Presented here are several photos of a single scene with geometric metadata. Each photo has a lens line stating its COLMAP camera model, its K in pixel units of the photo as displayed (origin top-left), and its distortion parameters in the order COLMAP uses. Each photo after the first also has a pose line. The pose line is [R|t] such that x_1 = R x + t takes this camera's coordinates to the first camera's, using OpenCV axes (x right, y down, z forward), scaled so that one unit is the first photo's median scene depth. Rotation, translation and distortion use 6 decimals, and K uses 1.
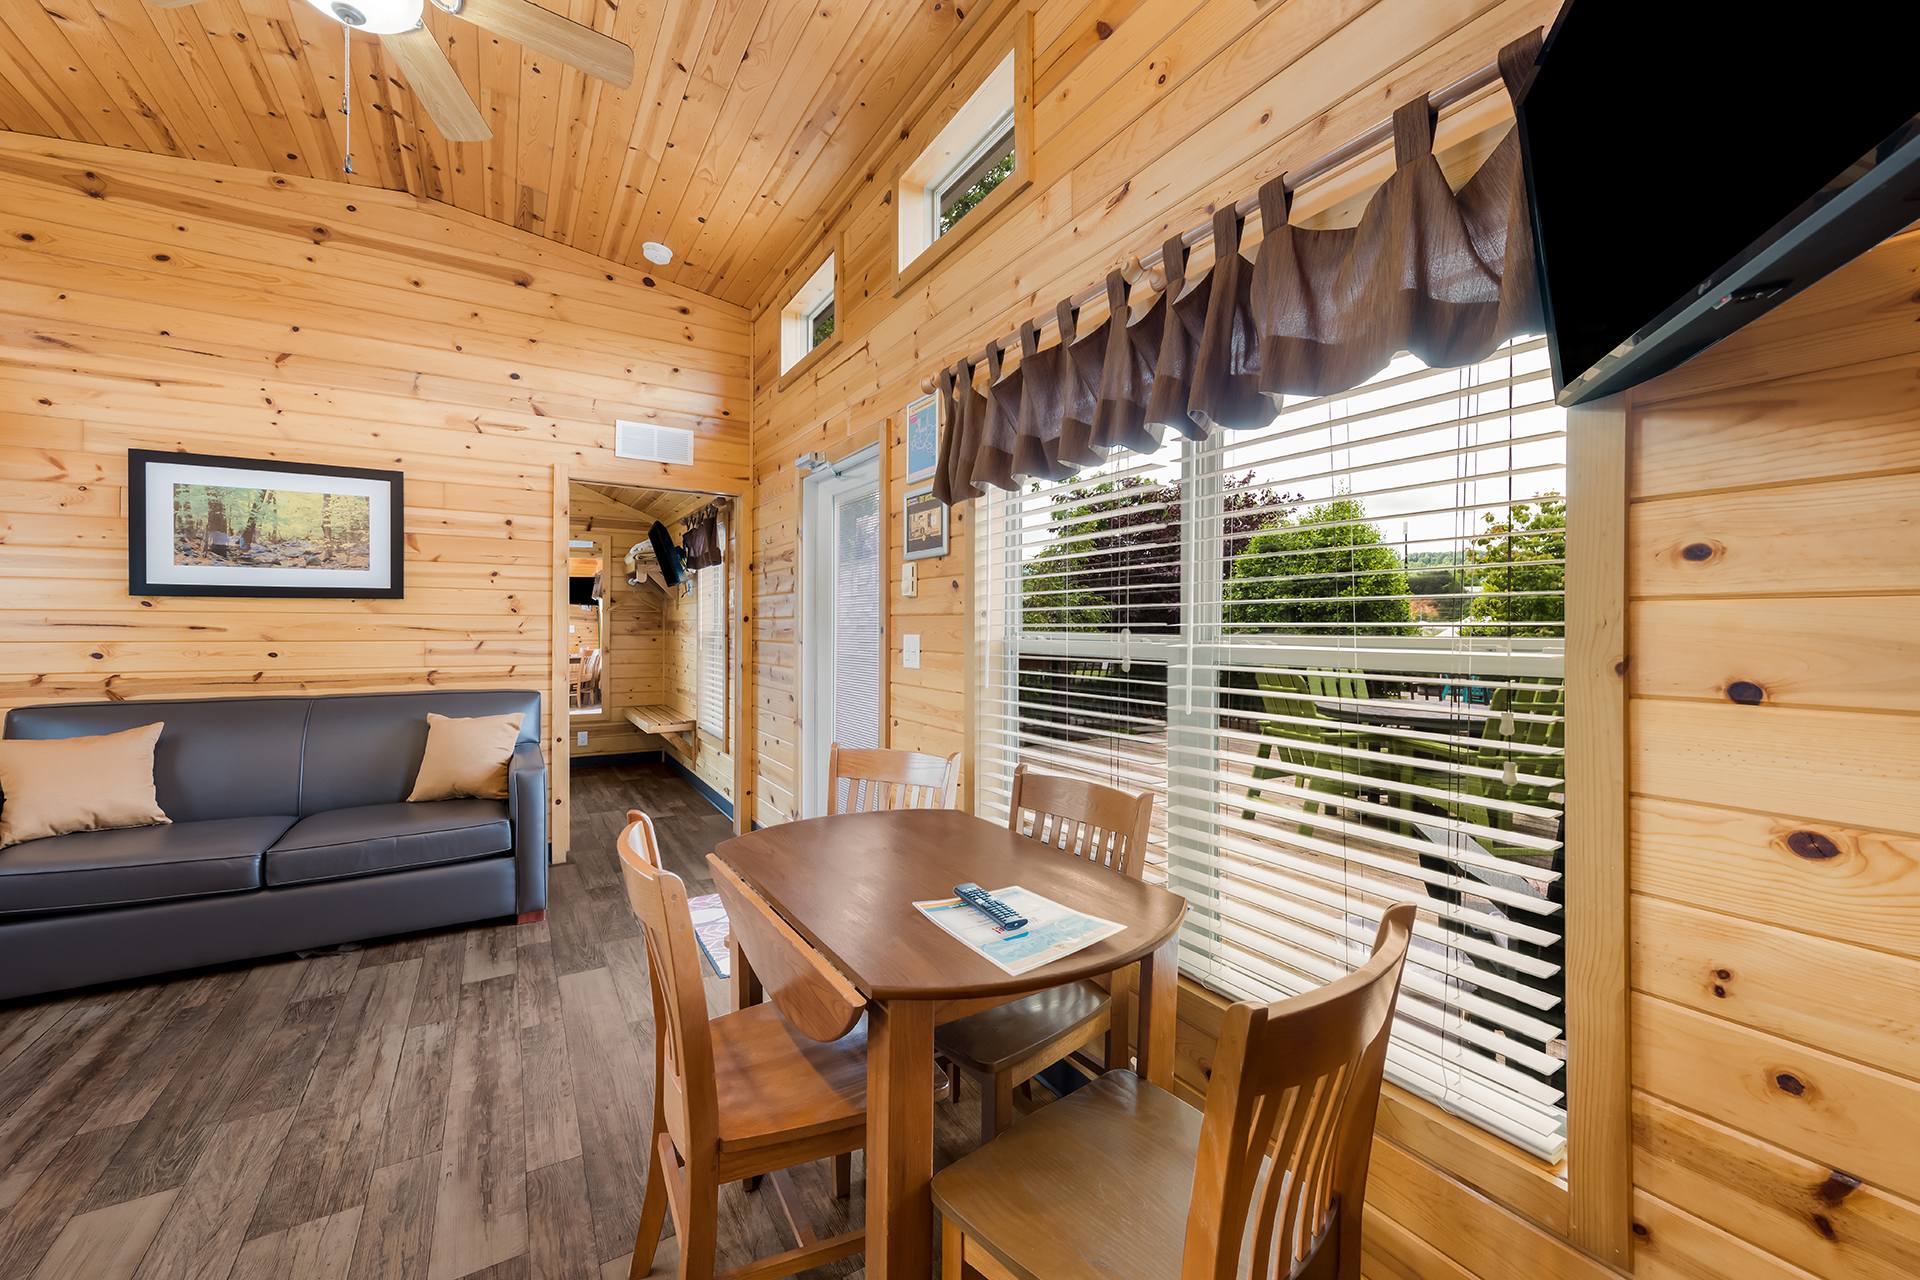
lens RADIAL K [[754.7, 0, 960.4], [0, 754.7, 629.6], [0, 0, 1]] dist [0.000971, 0.000579]
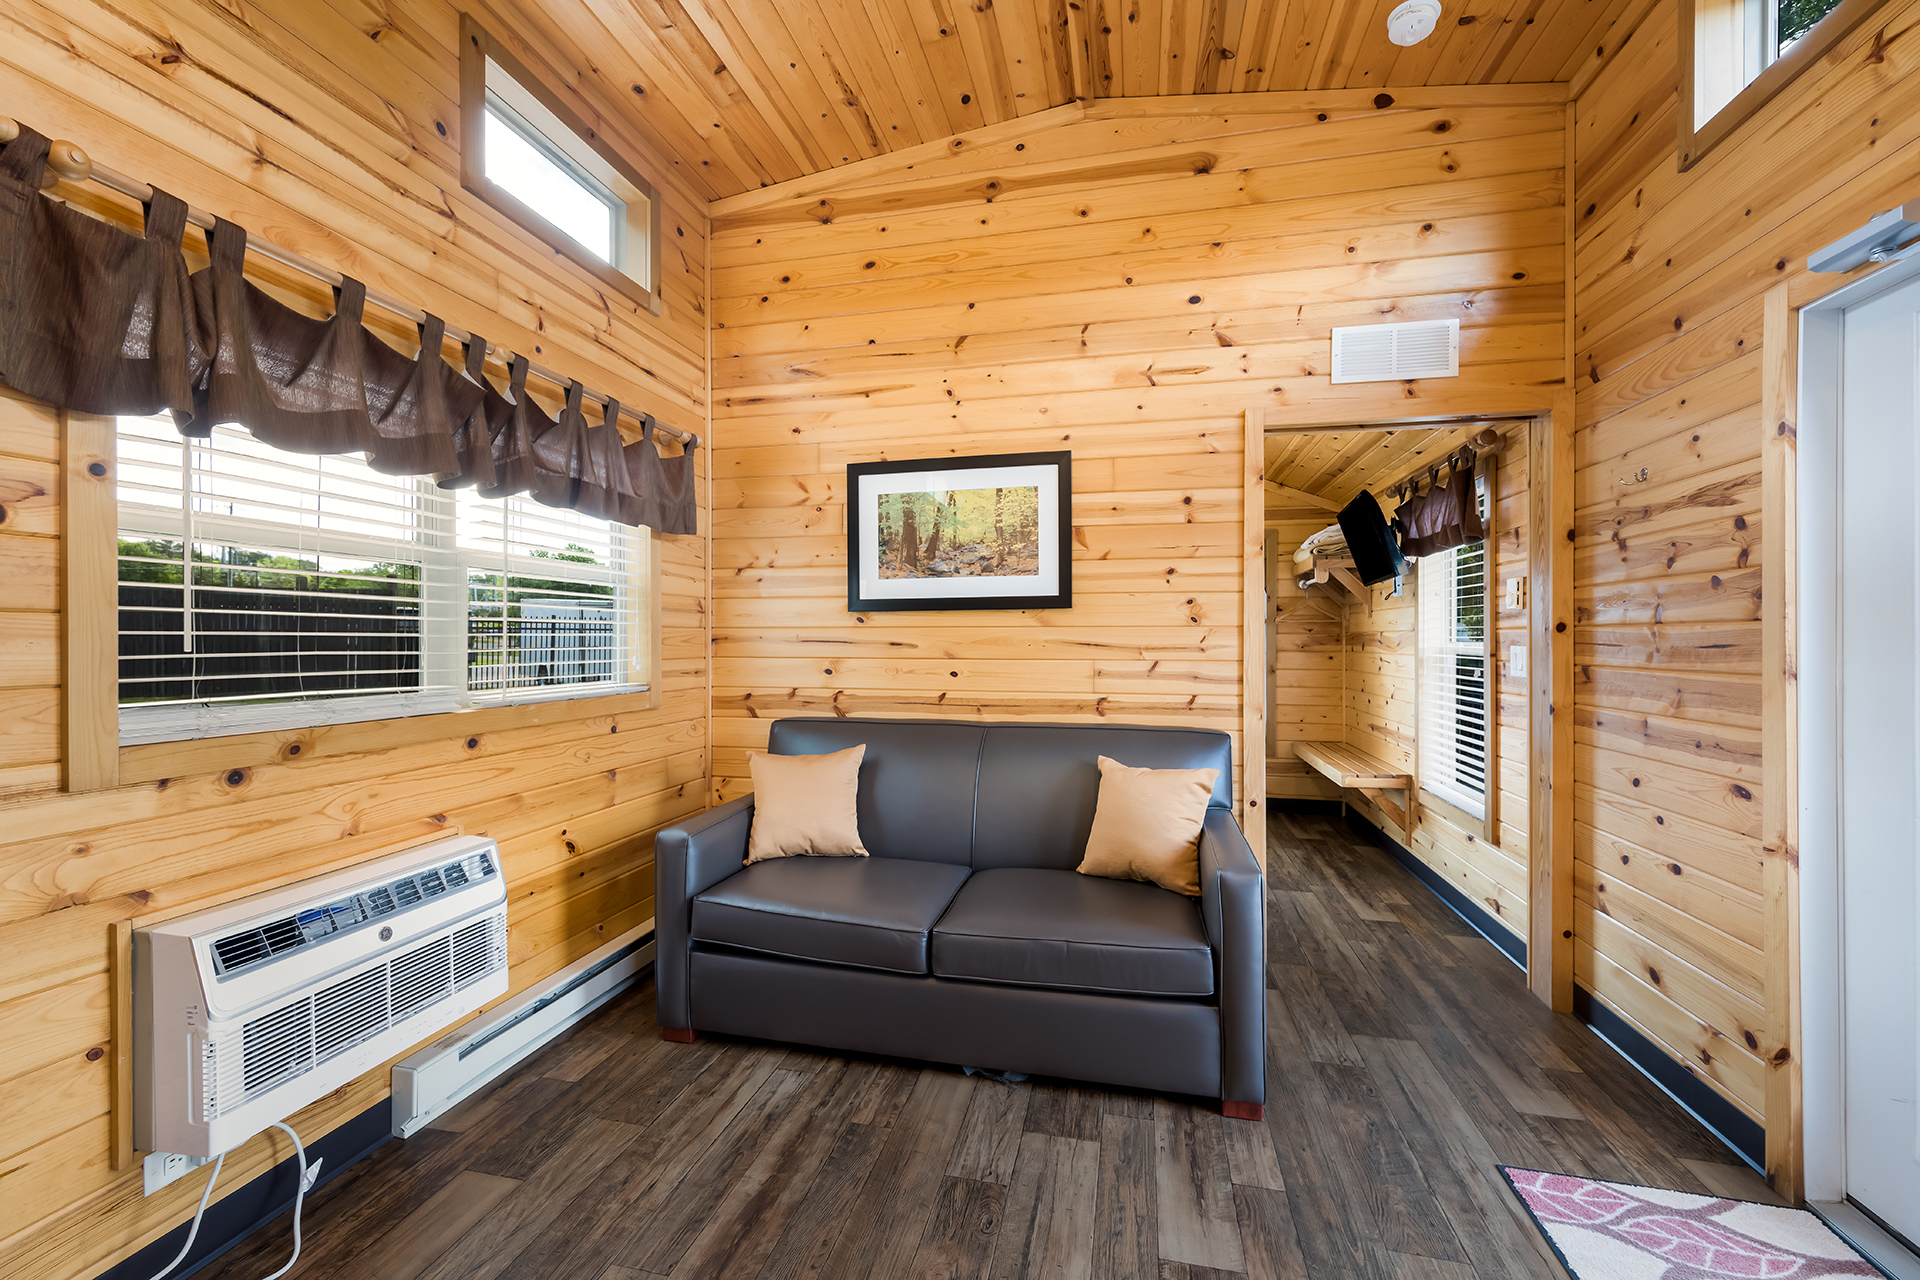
lens RADIAL K [[754.7, 0, 960.4], [0, 754.7, 629.6], [0, 0, 1]] dist [0.000971, 0.000579]
pose [[0.712987, -0.013837, -0.701040, -0.268955], [0.000979, 0.999824, -0.018738, -0.002578], [0.701176, 0.012674, 0.712875, 0.357617]]
